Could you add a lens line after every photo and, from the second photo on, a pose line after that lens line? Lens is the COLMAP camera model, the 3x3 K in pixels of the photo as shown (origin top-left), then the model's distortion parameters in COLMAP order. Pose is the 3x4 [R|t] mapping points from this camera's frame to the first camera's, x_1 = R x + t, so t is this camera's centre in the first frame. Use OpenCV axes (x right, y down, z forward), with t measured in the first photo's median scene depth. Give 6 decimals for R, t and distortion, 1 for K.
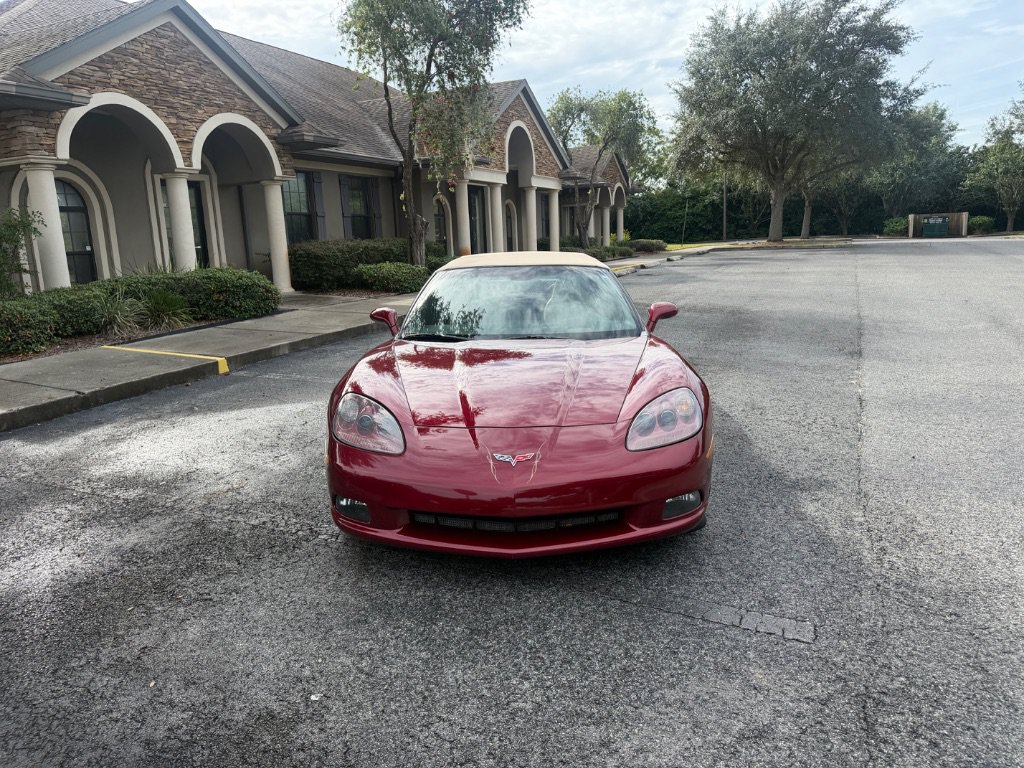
lens RADIAL K [[713.7, 0, 516.2], [0, 713.7, 380.9], [0, 0, 1]] dist [0.030116, -0.048123]
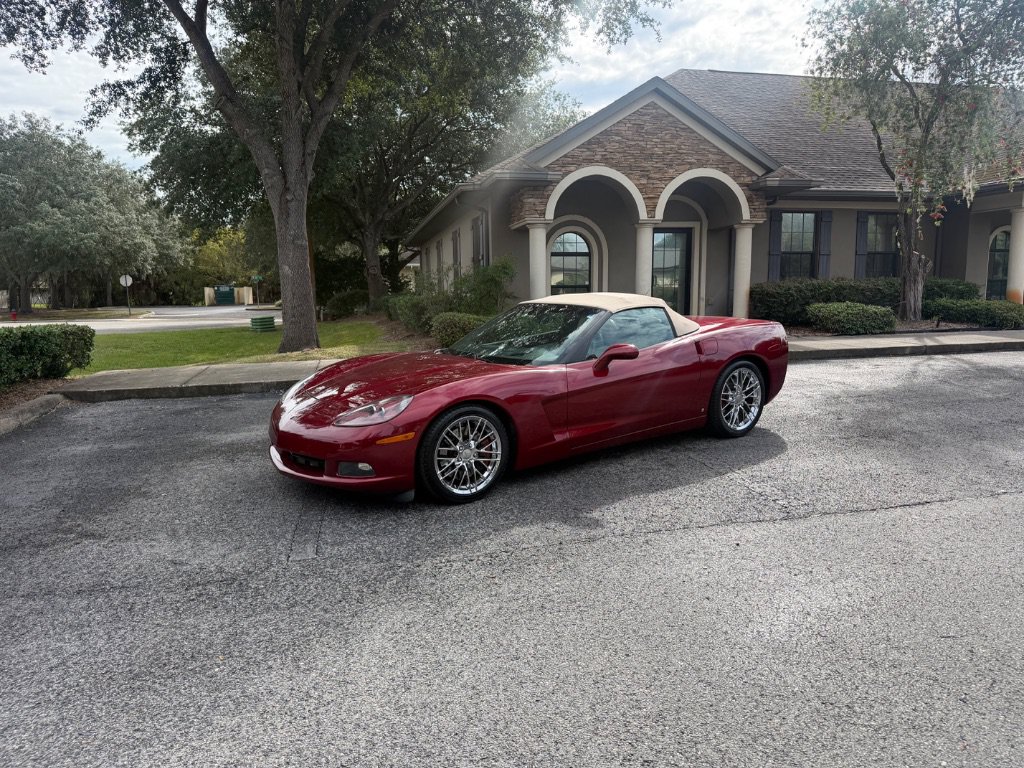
lens RADIAL K [[713.5, 0, 523.4], [0, 713.5, 390.3], [0, 0, 1]] dist [0.074857, -0.111953]
pose [[0.613118, 0.140484, -0.777400, 0.403943], [-0.167843, 0.984759, 0.045582, -0.027589], [0.771955, 0.102534, 0.627353, 0.092523]]
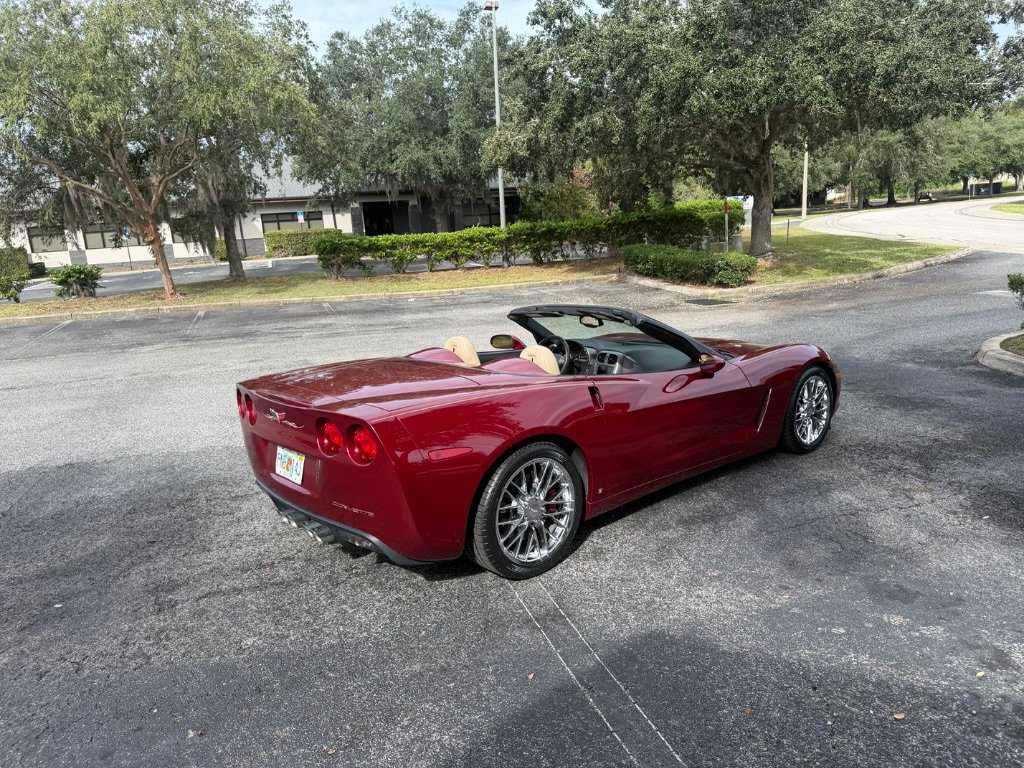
lens RADIAL K [[717.5, 0, 513.1], [0, 717.5, 386.0], [0, 0, 1]] dist [0.047605, -0.067824]
pose [[-0.669221, -0.084915, 0.738196, -0.287018], [0.233139, 0.919289, 0.317102, -0.169418], [-0.705542, 0.384313, -0.595410, 0.726965]]
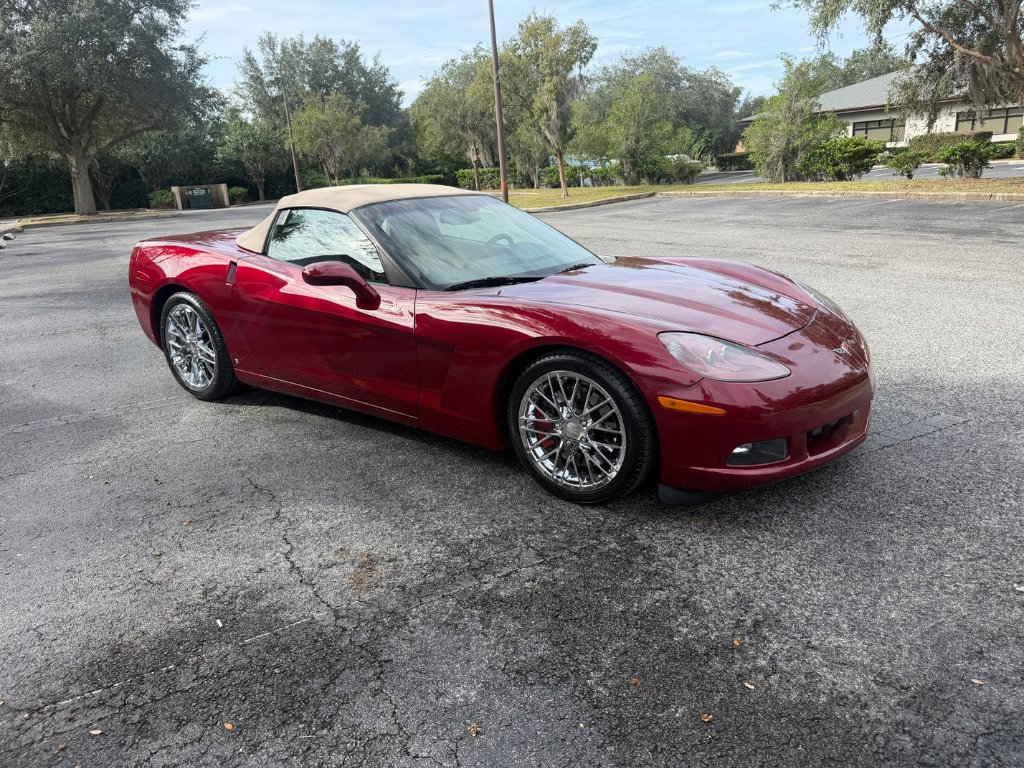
lens RADIAL K [[717.8, 0, 513.7], [0, 717.8, 382.4], [0, 0, 1]] dist [0.040869, -0.054645]
pose [[0.570398, -0.225105, 0.789920, -0.282467], [0.199939, 0.970837, 0.132286, -0.019464], [-0.796662, 0.082480, 0.598771, 0.191942]]
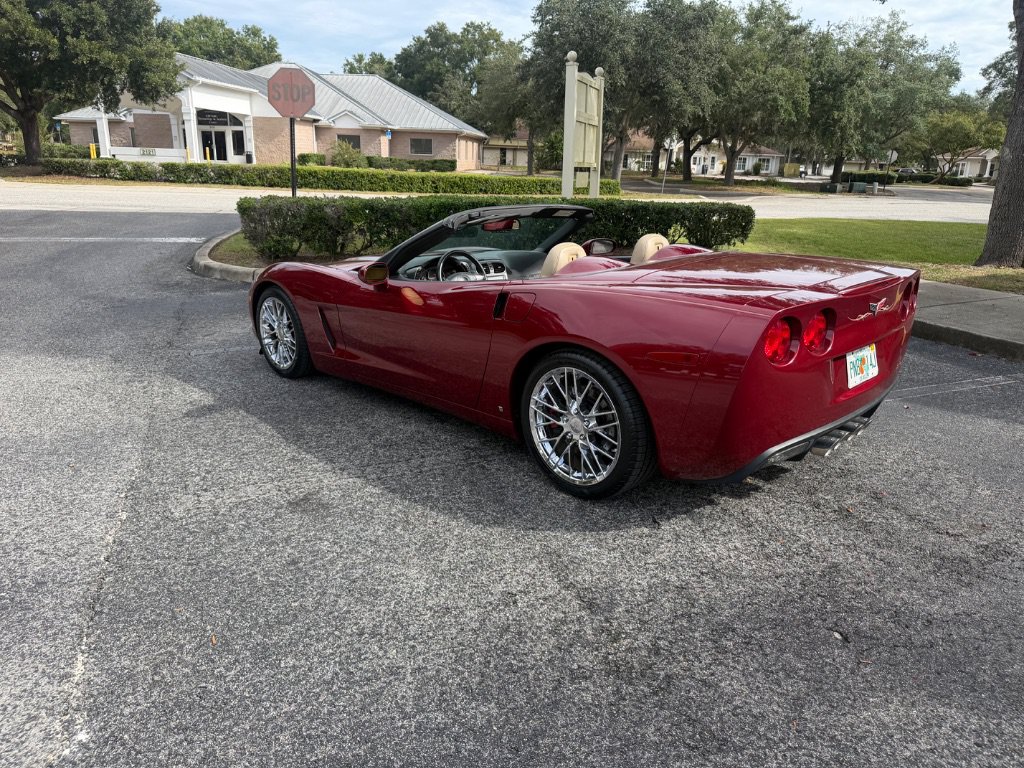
lens RADIAL K [[729.1, 0, 510.6], [0, 729.1, 384.0], [0, 0, 1]] dist [0.004648, -0.012142]
pose [[-0.698647, 0.229187, -0.677765, 0.287992], [-0.140222, 0.885072, 0.443830, -0.157023], [0.701591, 0.405119, -0.586216, 0.692006]]
